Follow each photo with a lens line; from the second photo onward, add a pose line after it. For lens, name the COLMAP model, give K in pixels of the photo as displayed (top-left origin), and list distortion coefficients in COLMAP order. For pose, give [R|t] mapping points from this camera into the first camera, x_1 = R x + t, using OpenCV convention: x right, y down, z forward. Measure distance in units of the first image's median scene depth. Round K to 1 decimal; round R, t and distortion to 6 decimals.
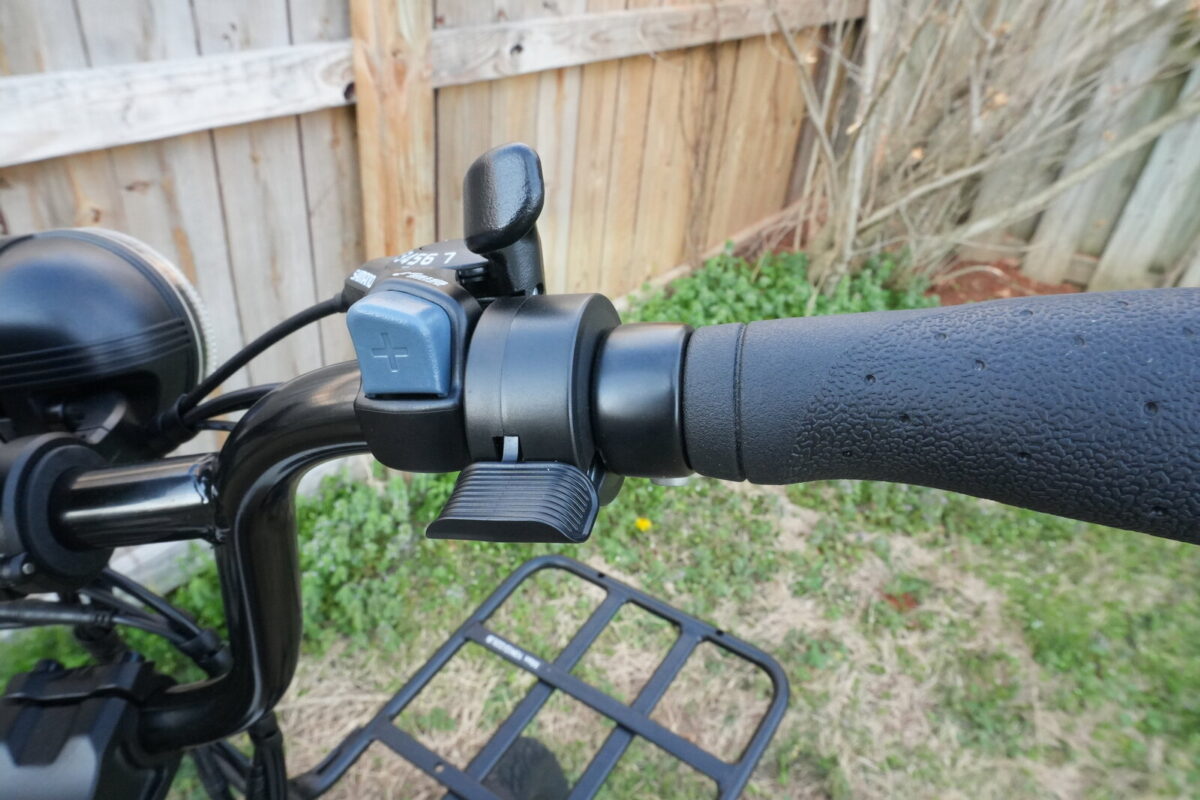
lens RADIAL K [[827.3, 0, 595.8], [0, 827.3, 394.0], [0, 0, 1]] dist [-0.039963, 0.029088]
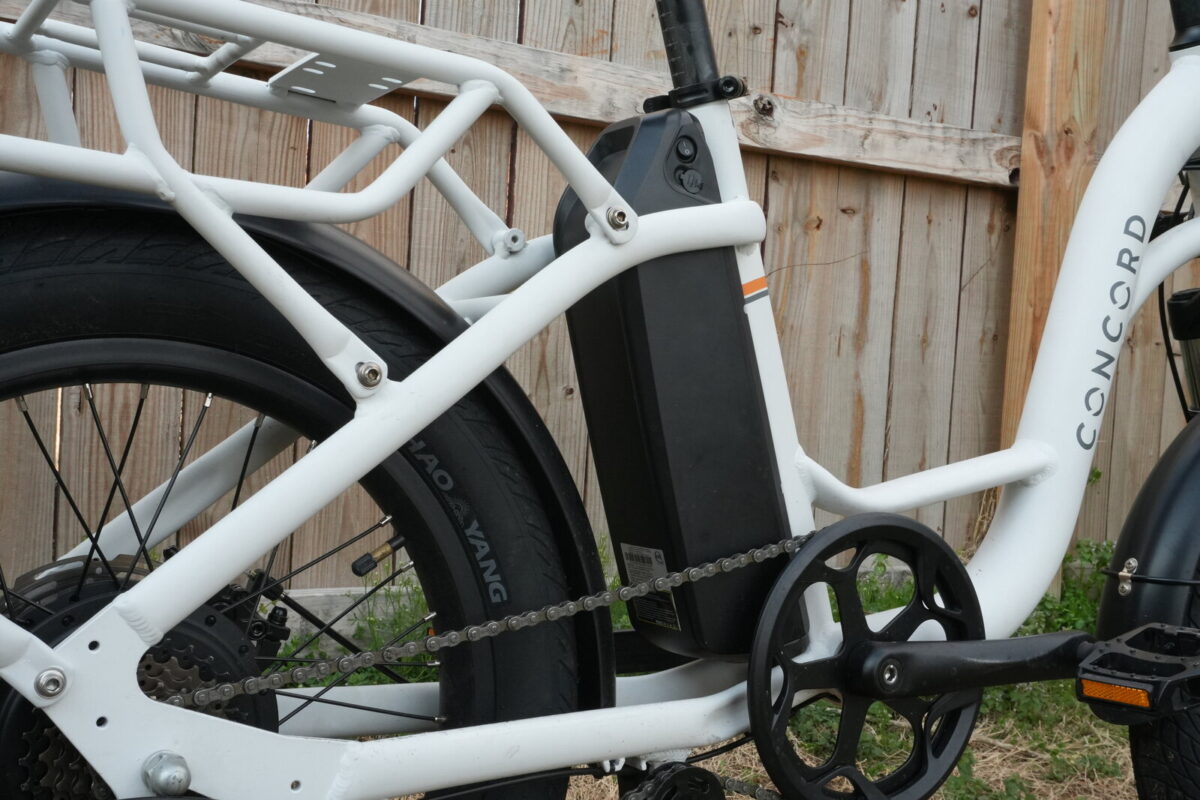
lens RADIAL K [[1401.7, 0, 598.6], [0, 1401.7, 399.2], [0, 0, 1]] dist [-0.028497, 0.000000]
pose [[0.935485, -0.013059, -0.353125, -0.181952], [-0.173539, 0.853529, -0.491297, 1.001848], [0.307818, 0.520881, 0.796198, -0.561279]]
